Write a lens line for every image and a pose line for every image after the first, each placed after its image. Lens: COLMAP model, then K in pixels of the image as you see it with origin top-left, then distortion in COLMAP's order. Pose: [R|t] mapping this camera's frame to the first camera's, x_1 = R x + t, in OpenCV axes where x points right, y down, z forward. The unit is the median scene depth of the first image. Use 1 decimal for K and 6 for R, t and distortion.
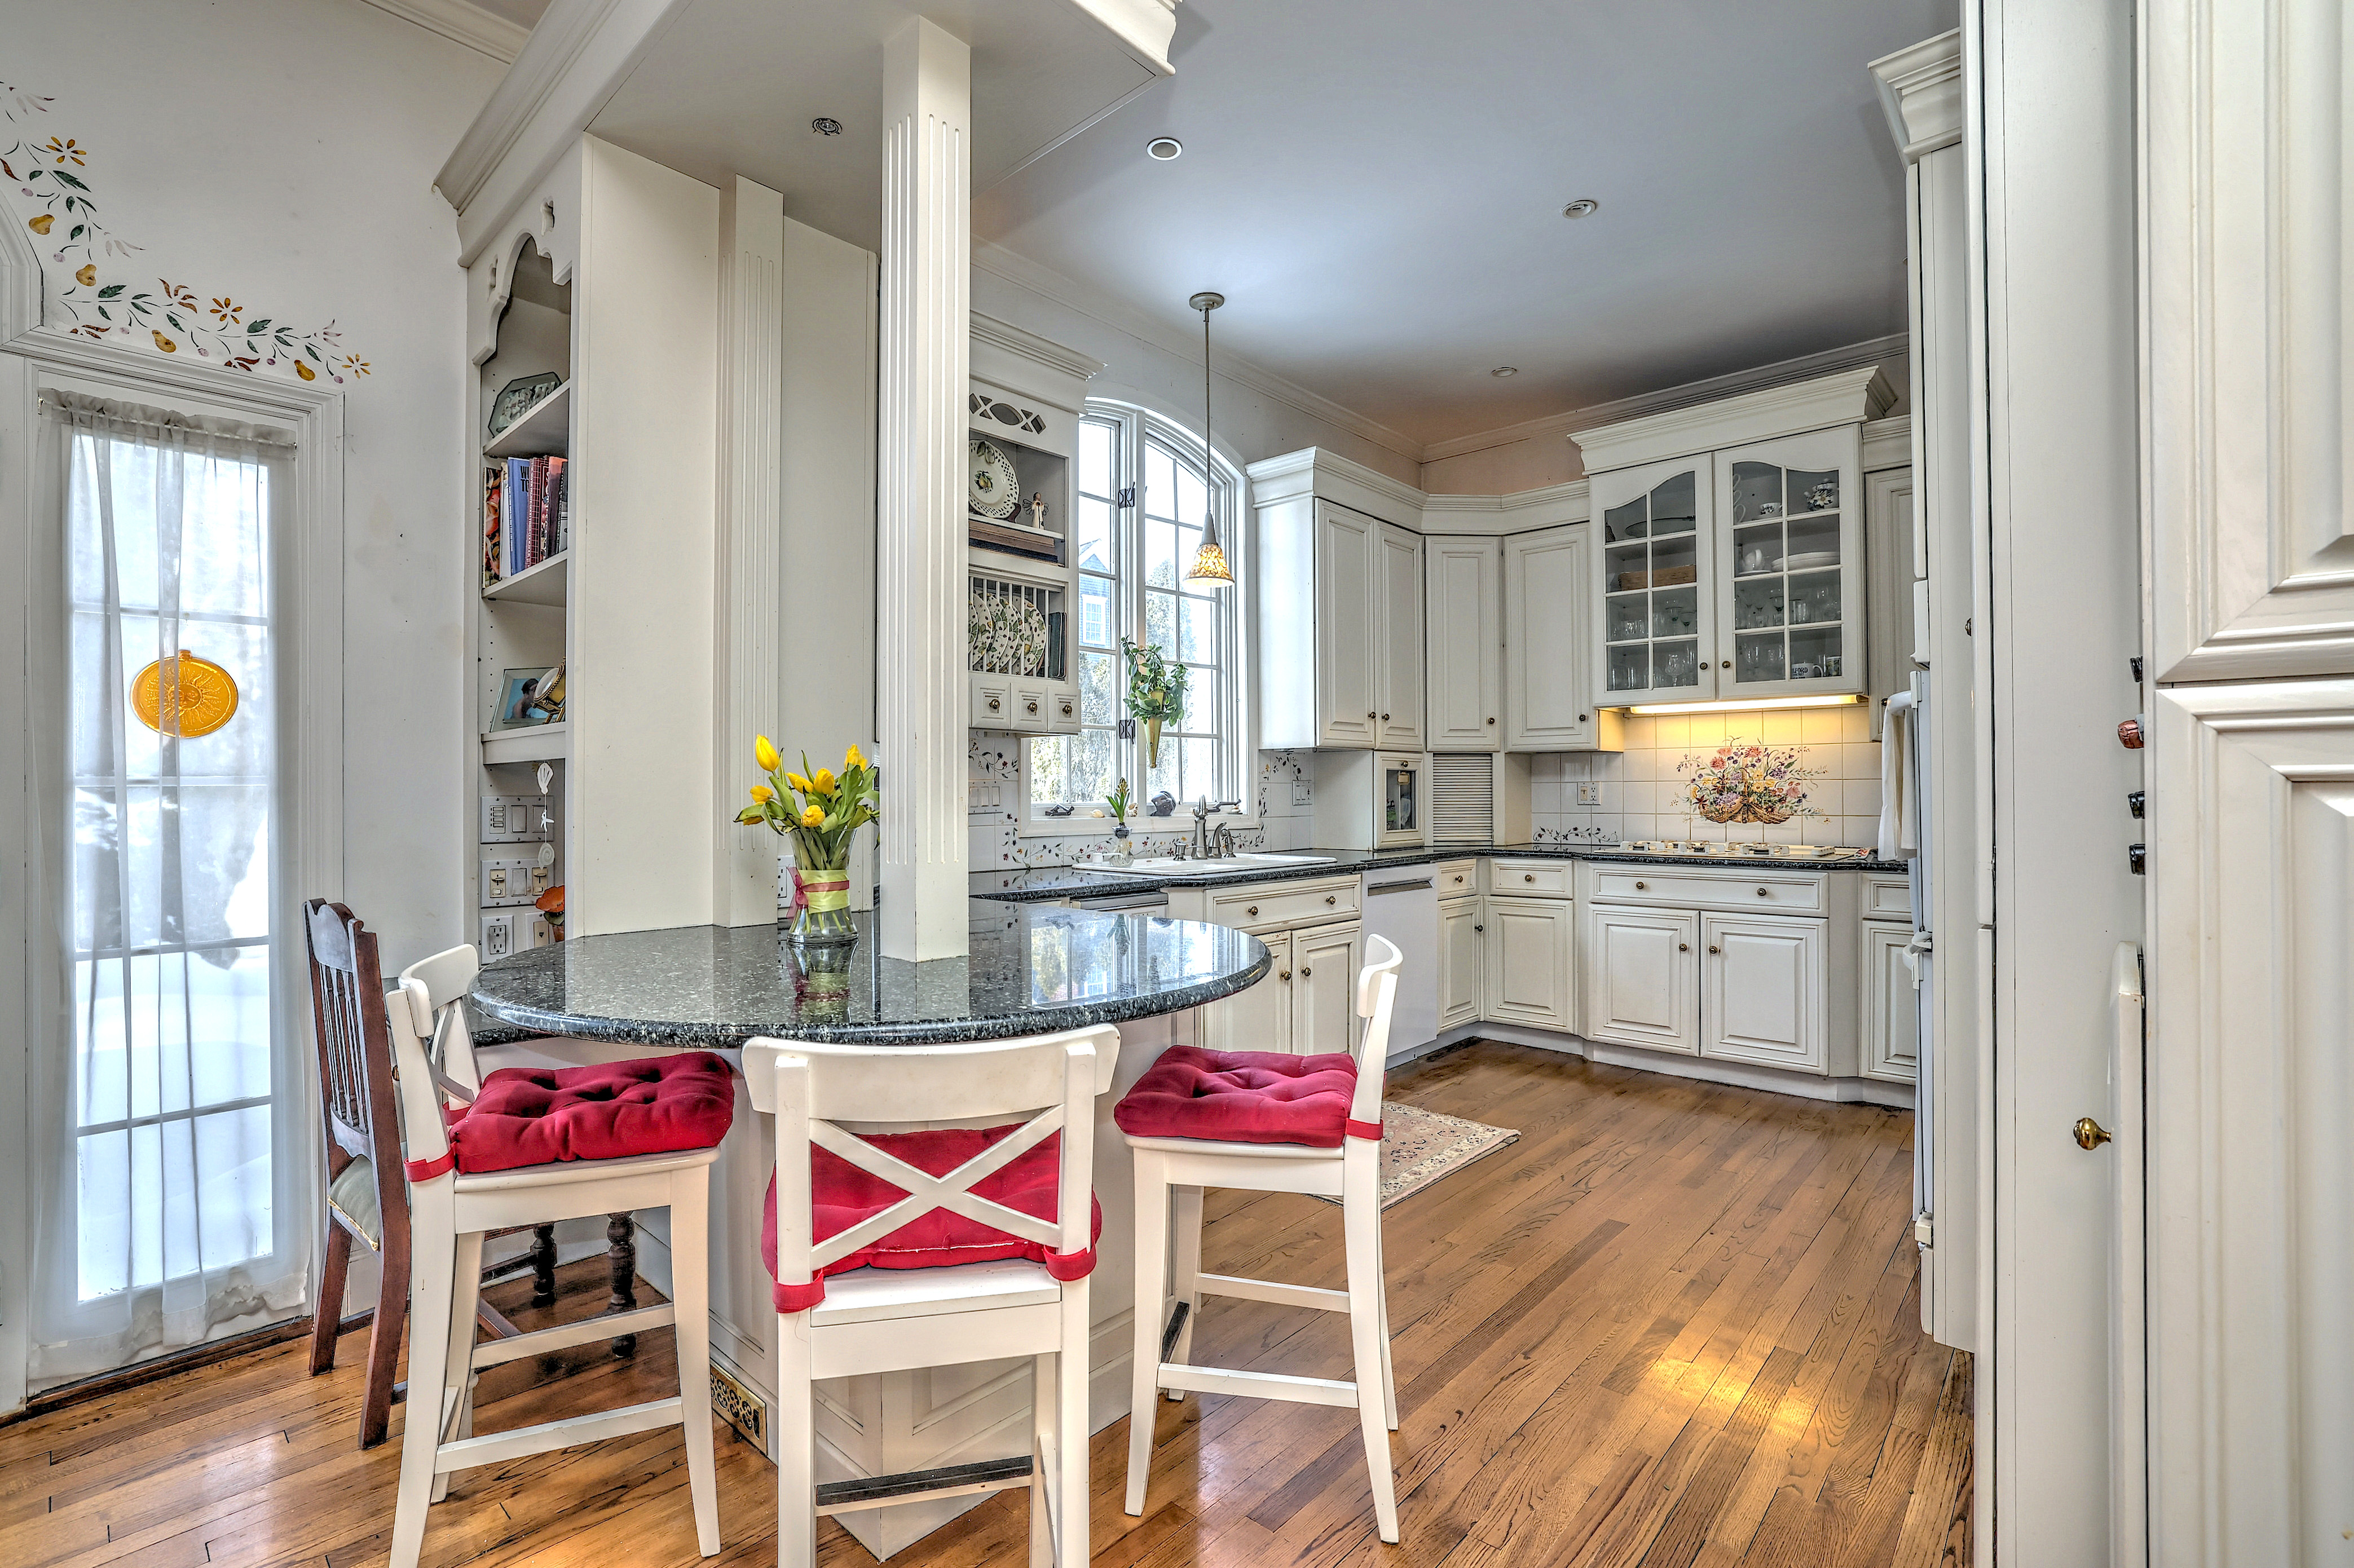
lens RADIAL K [[1039.6, 0, 1107.5], [0, 1039.6, 791.7], [0, 0, 1]] dist [-0.049226, 0.016681]
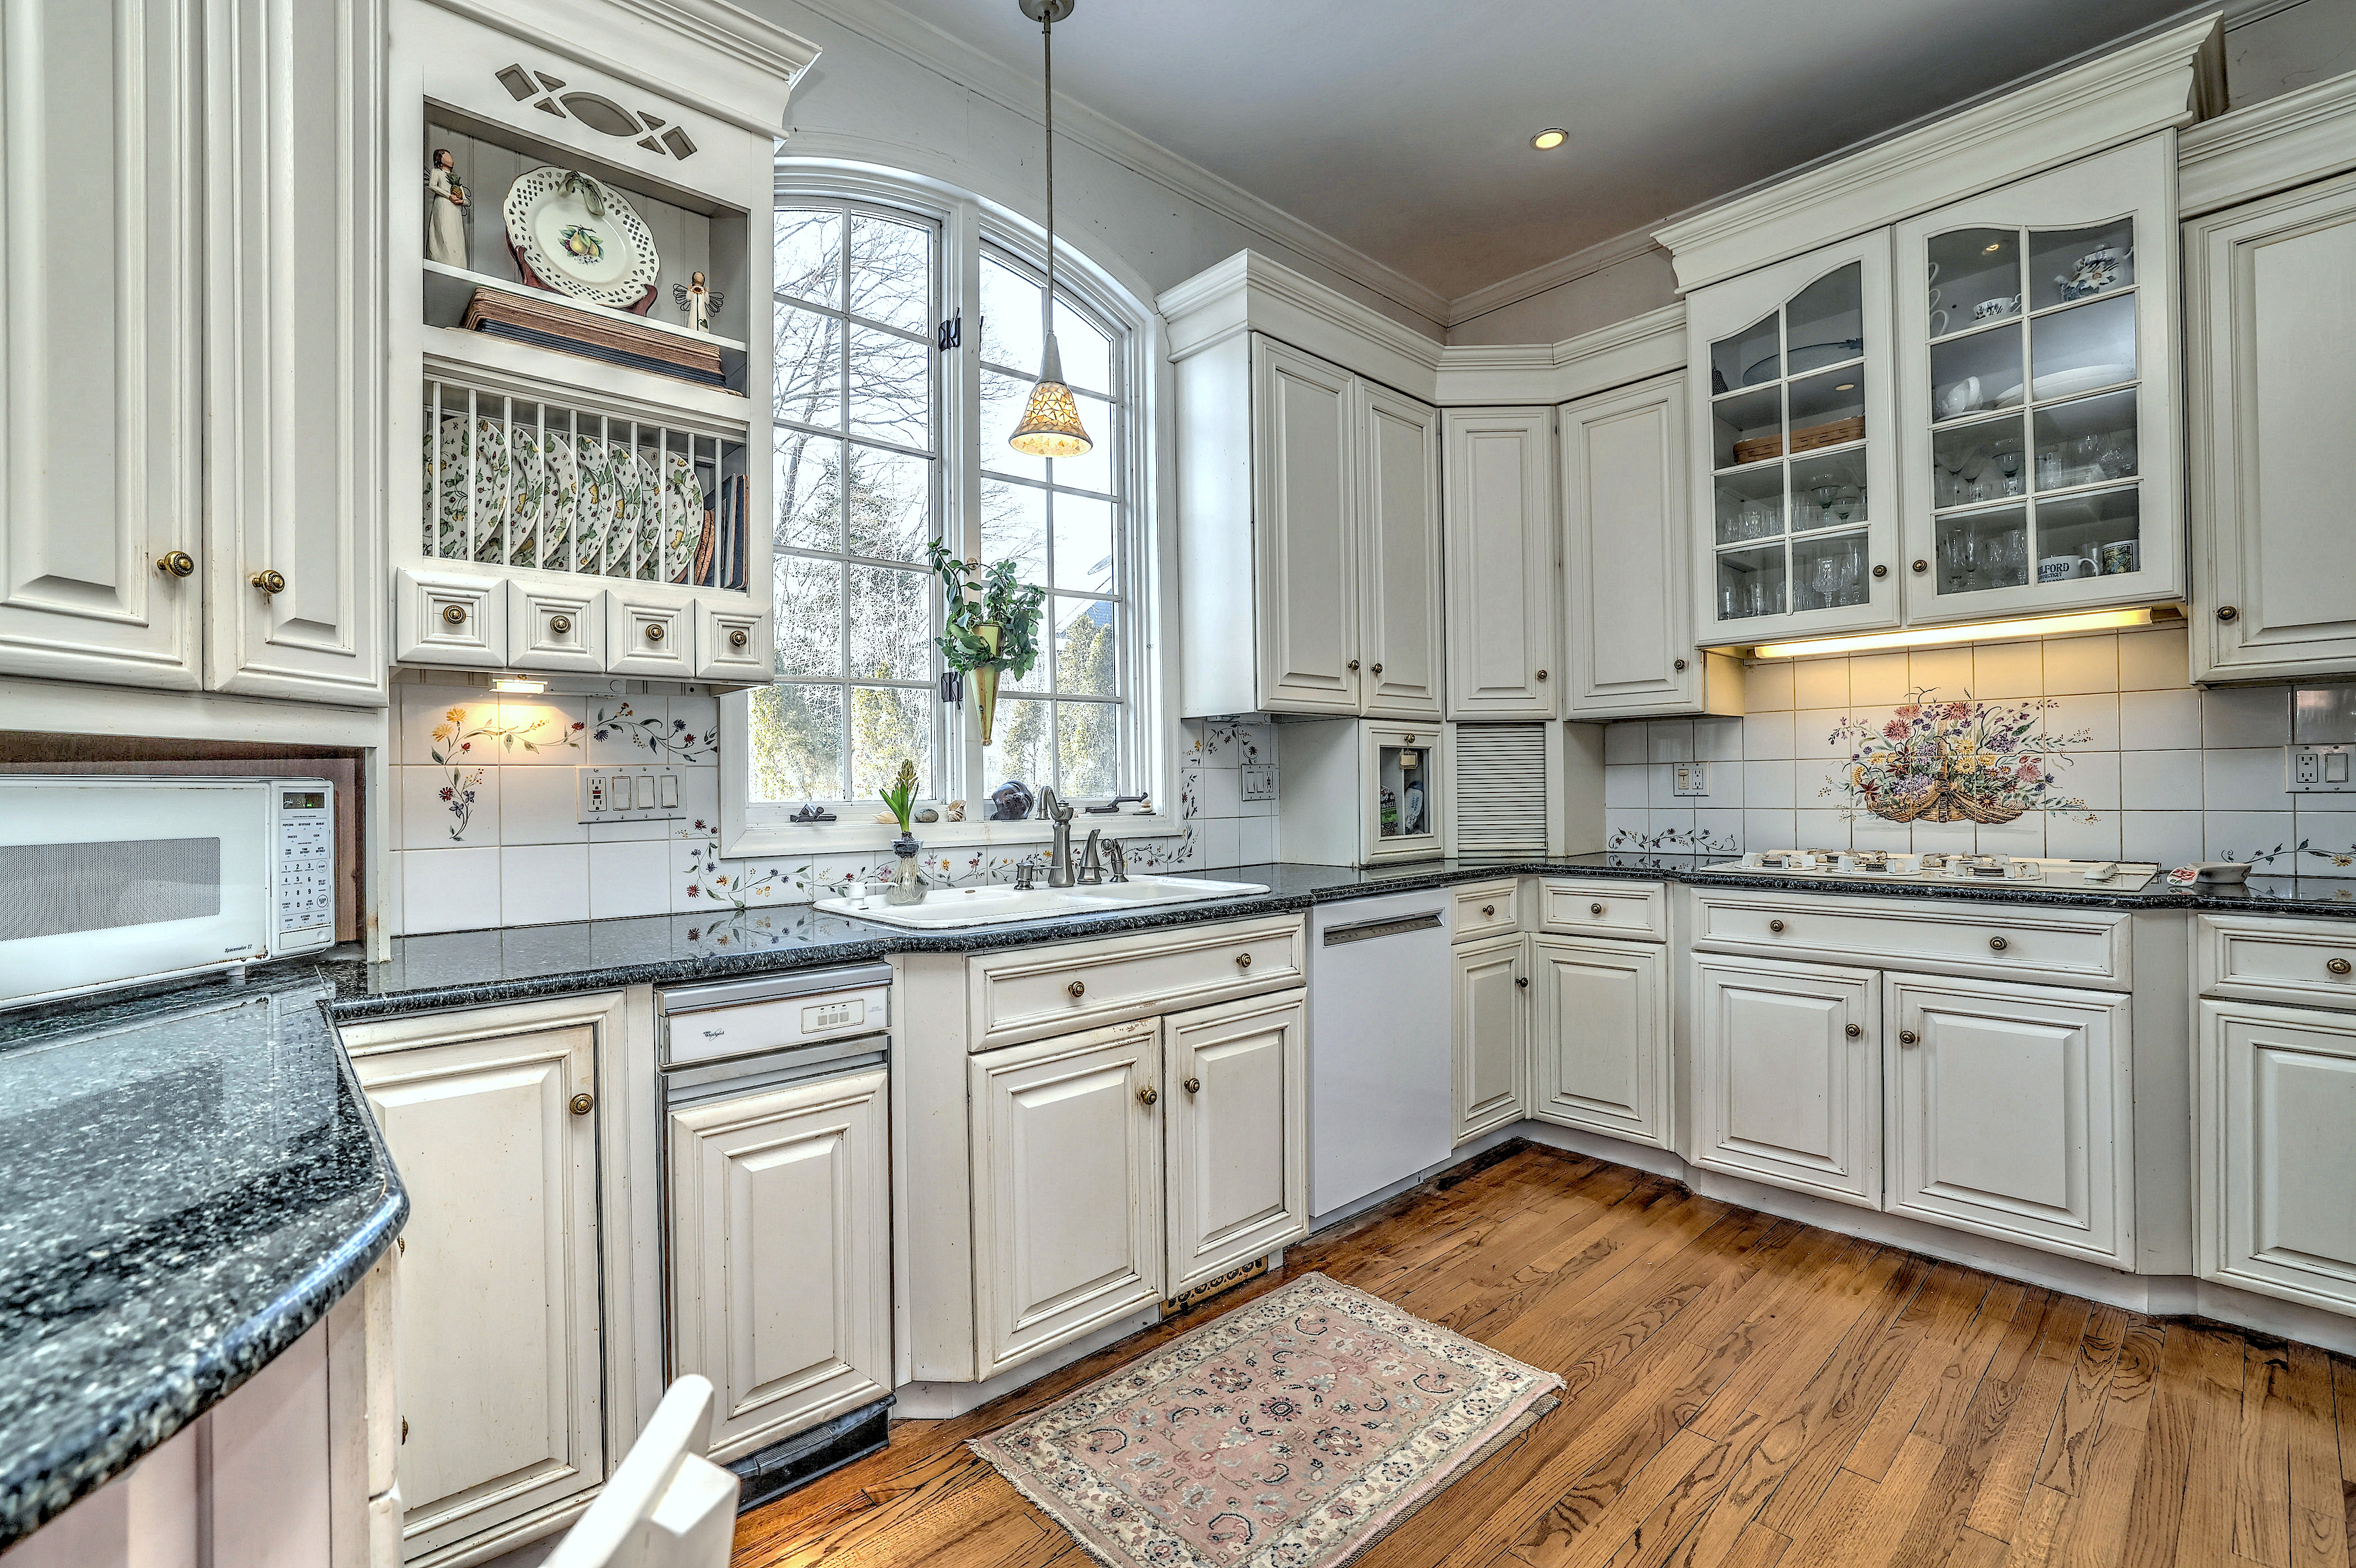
lens RADIAL K [[1040.6, 0, 1108.5], [0, 1040.6, 791.7], [0, 0, 1]] dist [-0.049226, 0.016681]
pose [[0.996836, -0.009587, -0.078901, 0.161060], [0.009923, 0.999943, 0.003864, 0.003928], [0.078860, -0.004635, 0.996875, 0.344435]]
